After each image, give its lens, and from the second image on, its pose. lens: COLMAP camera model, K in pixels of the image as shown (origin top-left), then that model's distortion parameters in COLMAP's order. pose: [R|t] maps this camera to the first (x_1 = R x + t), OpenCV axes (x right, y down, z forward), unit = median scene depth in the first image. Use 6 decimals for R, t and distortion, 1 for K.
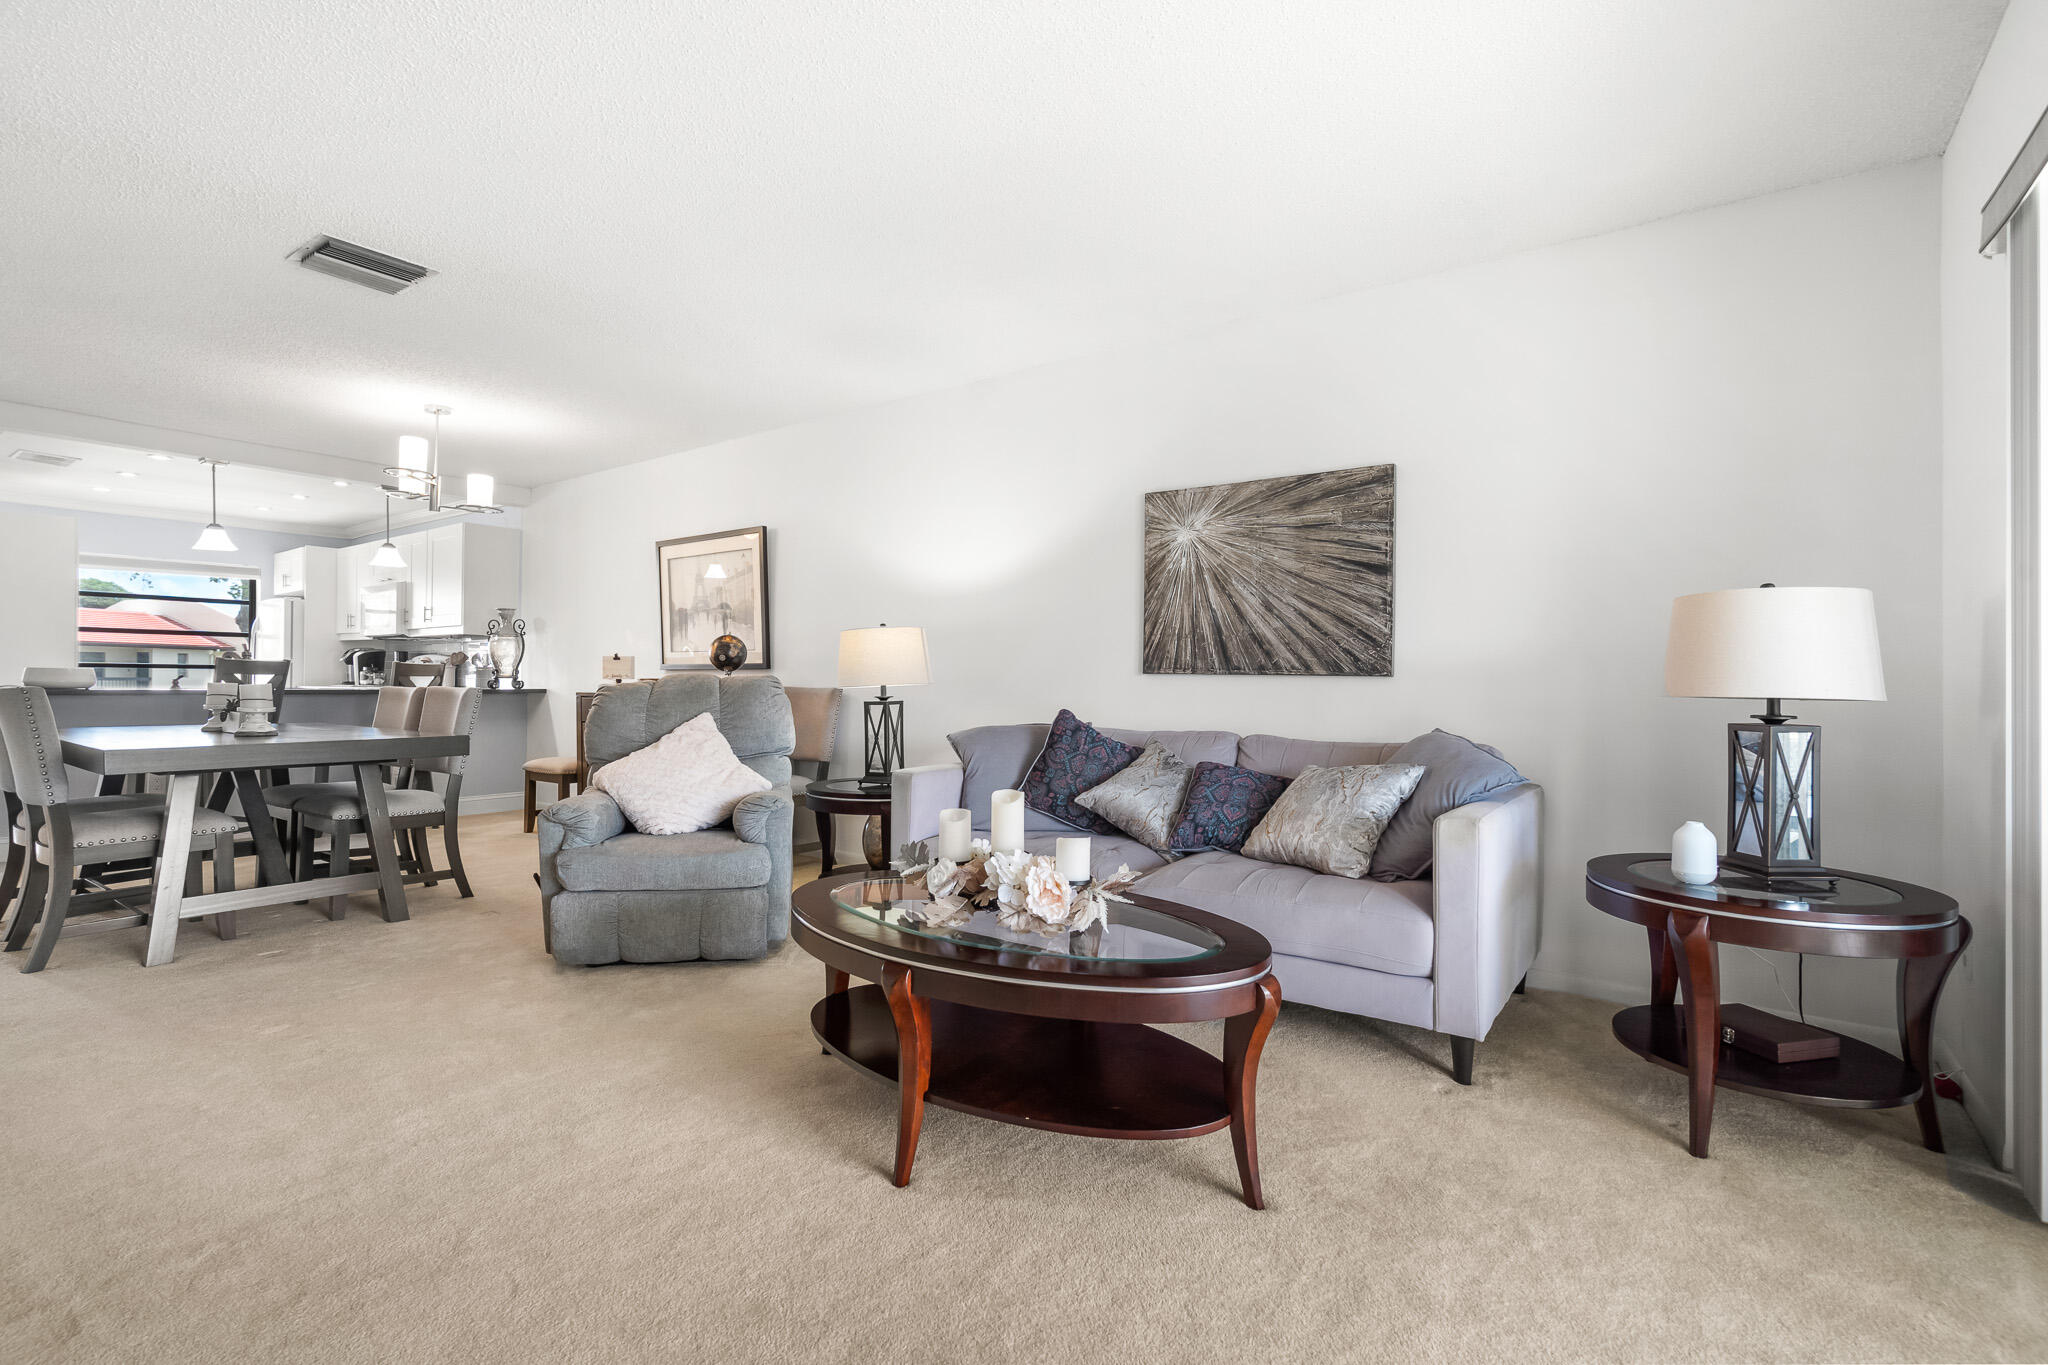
lens RADIAL K [[921.2, 0, 1020.1], [0, 921.2, 677.9], [0, 0, 1]] dist [0.003738, 0.000732]
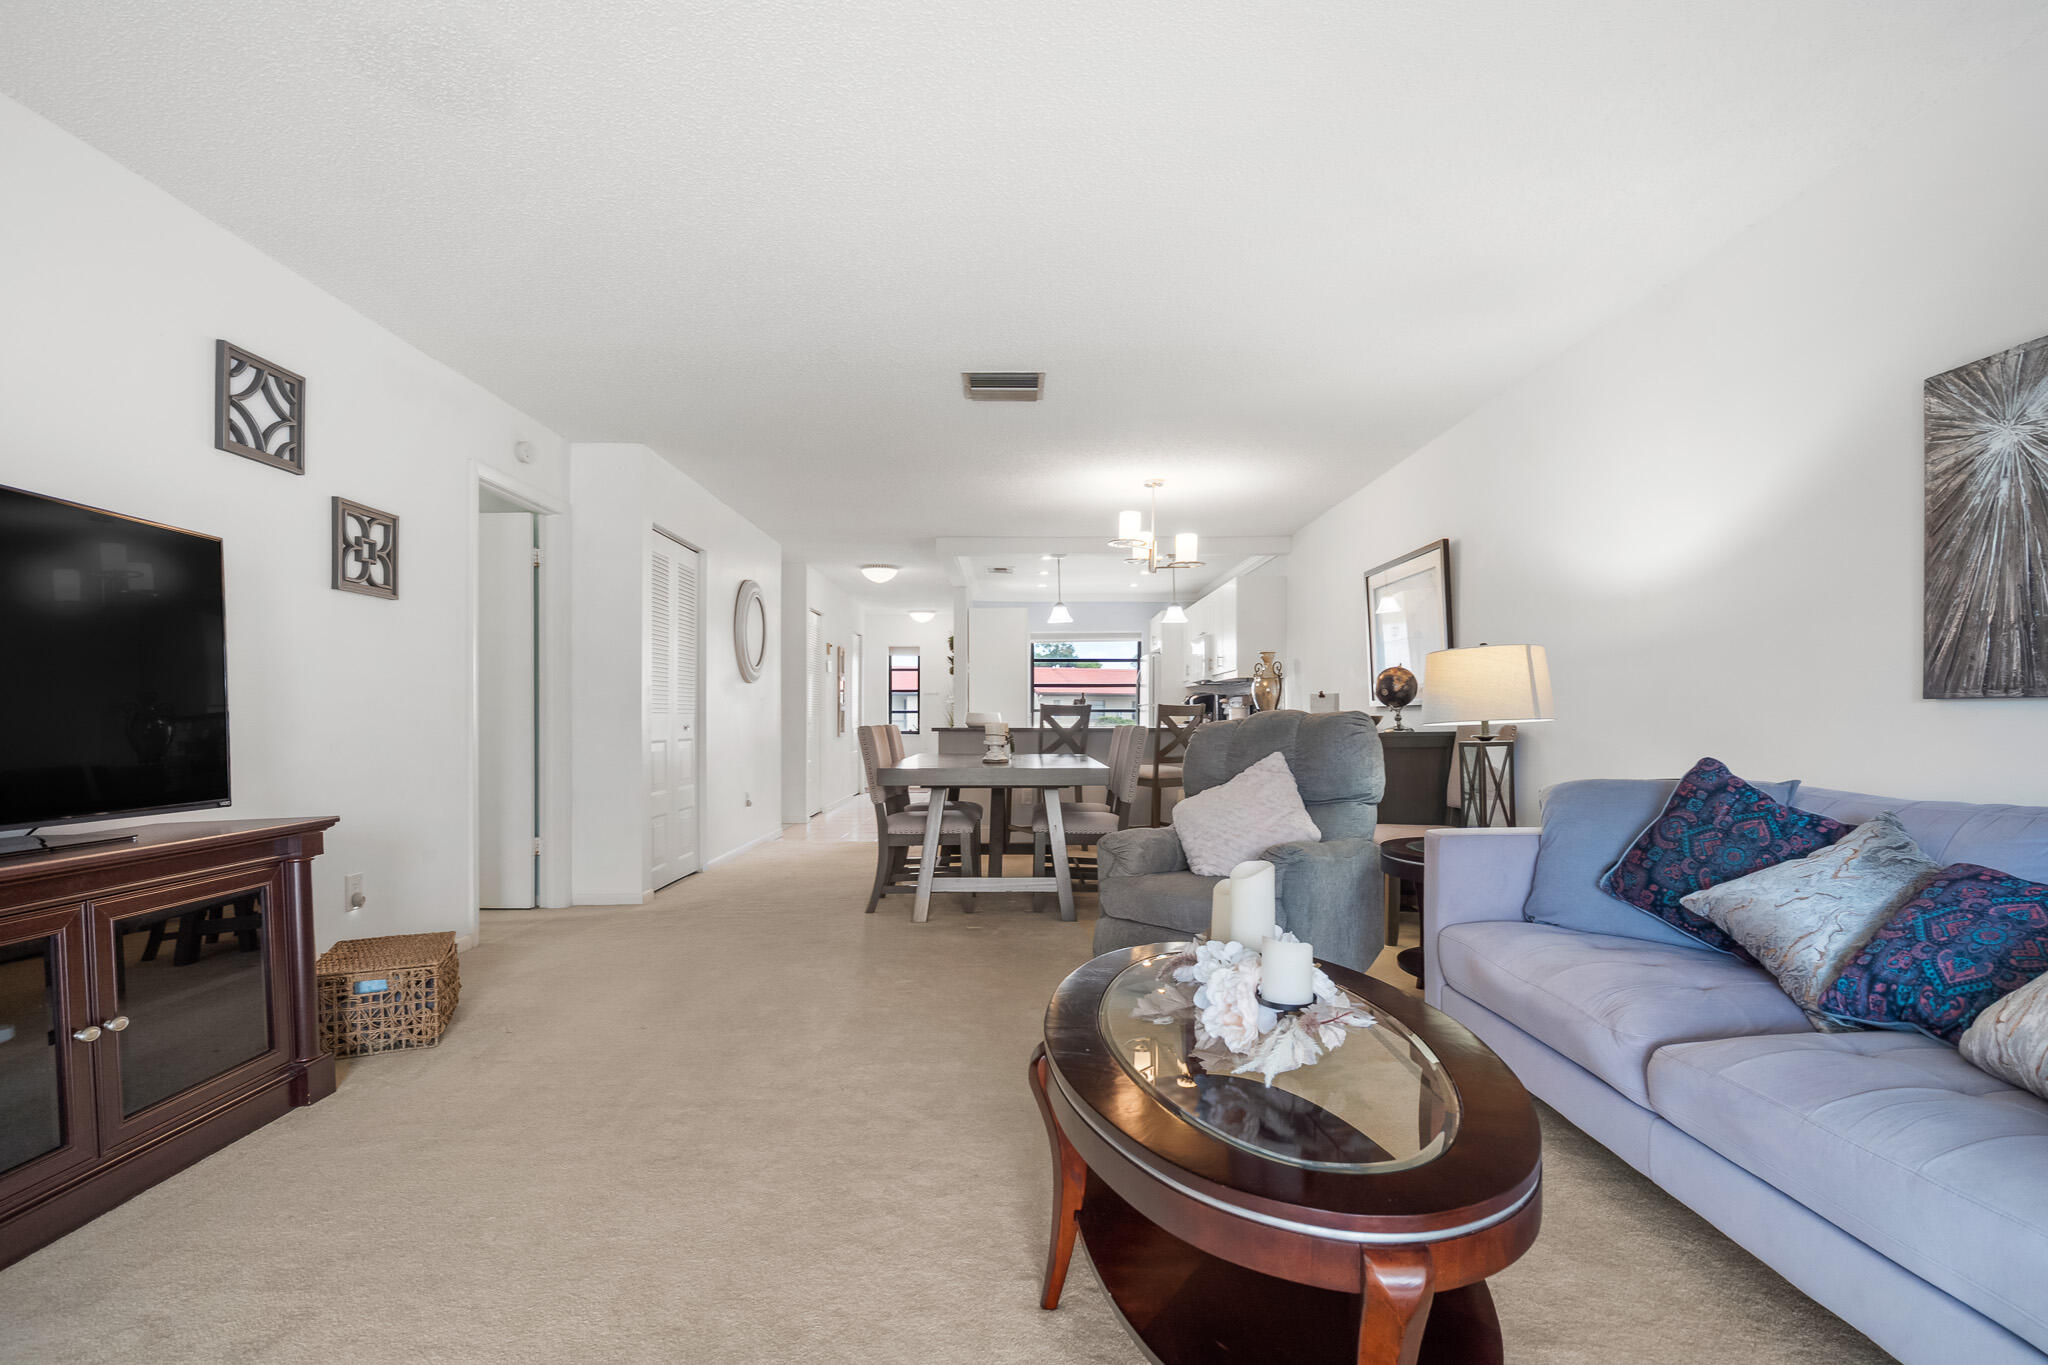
lens RADIAL K [[948.5, 0, 1047.6], [0, 948.5, 710.5], [0, 0, 1]] dist [0.001154, 0.000822]
pose [[0.608394, -0.014177, -0.793509, 0.277139], [0.008610, 0.999899, -0.011263, 0.004759], [0.793589, 0.000020, 0.608455, 0.225100]]
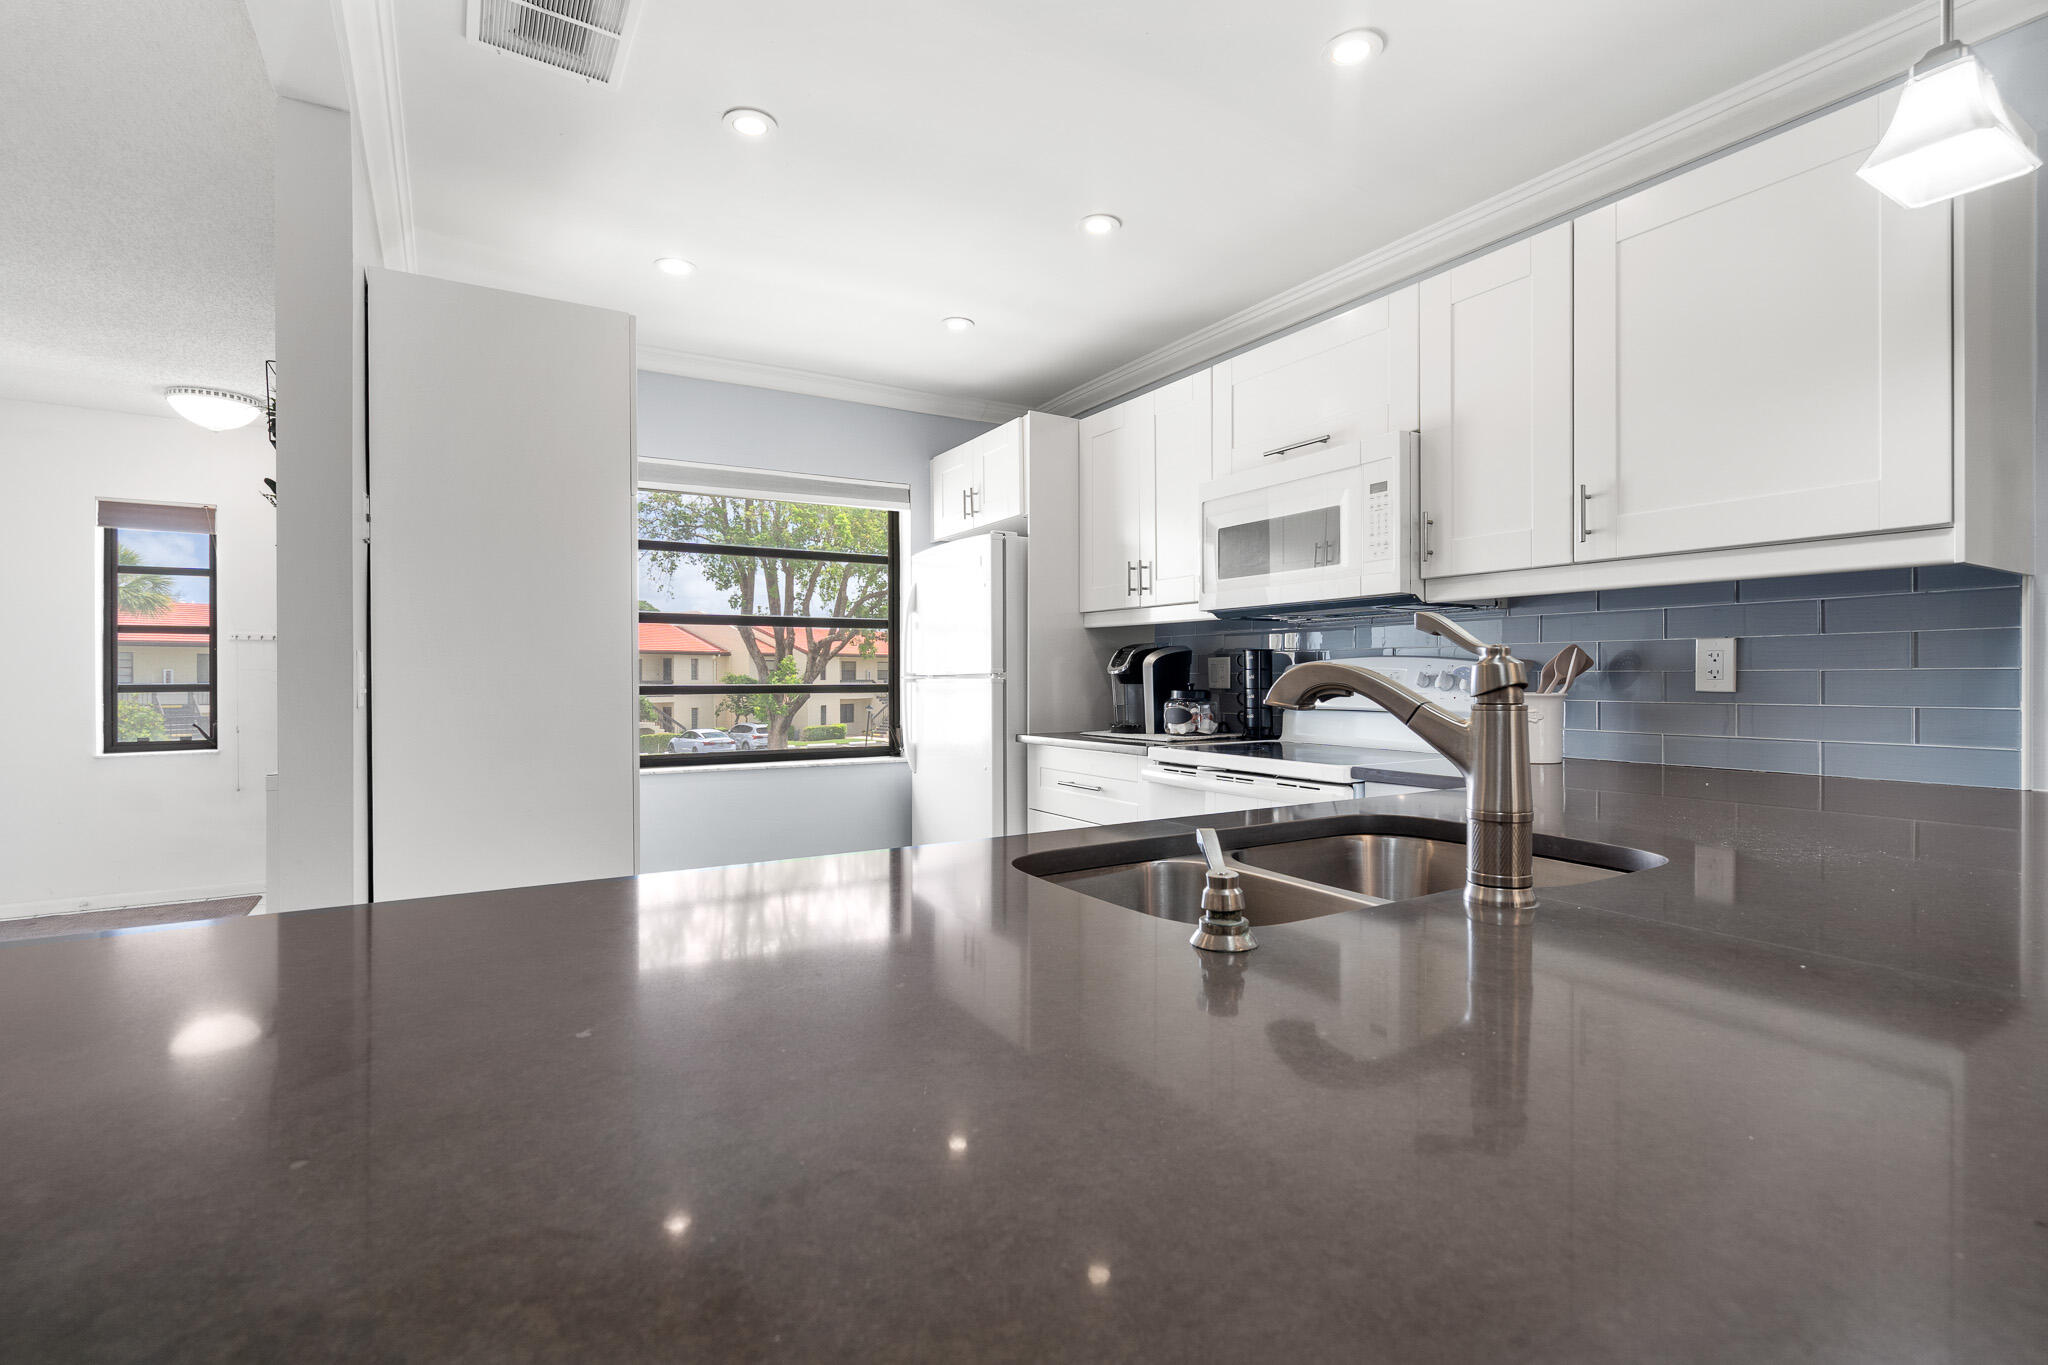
lens RADIAL K [[936.2, 0, 1044.7], [0, 936.2, 677.7], [0, 0, 1]] dist [0.000270, -0.000009]
pose [[0.930110, -0.008809, -0.367177, -1.243364], [0.010727, 0.999937, 0.003183, -0.039002], [0.367126, -0.006900, 0.930146, 1.219521]]
